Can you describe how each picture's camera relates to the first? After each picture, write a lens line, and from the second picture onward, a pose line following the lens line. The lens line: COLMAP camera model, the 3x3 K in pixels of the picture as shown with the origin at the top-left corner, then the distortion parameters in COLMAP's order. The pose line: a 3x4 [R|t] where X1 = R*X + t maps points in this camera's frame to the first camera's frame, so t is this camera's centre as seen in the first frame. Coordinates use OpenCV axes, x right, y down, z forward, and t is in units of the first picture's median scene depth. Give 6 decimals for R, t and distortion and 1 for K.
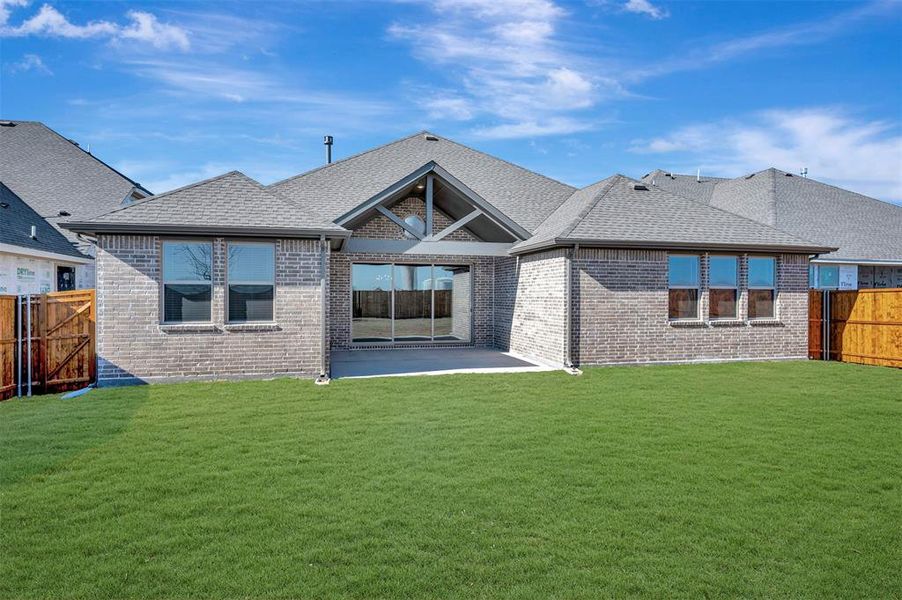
lens RADIAL K [[463.5, 0, 448.8], [0, 463.5, 299.0], [0, 0, 1]] dist [-0.001558, -0.000818]
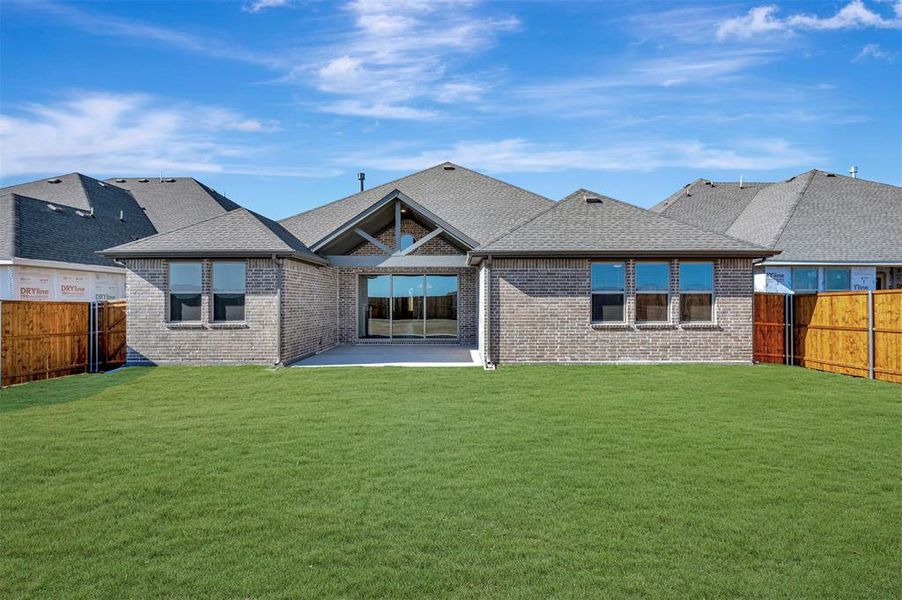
lens RADIAL K [[392.5, 0, 450.9], [0, 392.5, 303.8], [0, 0, 1]] dist [-0.000714, -0.000036]
pose [[0.974829, -0.001823, -0.222948, 0.356474], [0.002379, 0.999995, 0.002226, -0.002159], [0.222943, -0.002700, 0.974828, 0.038150]]
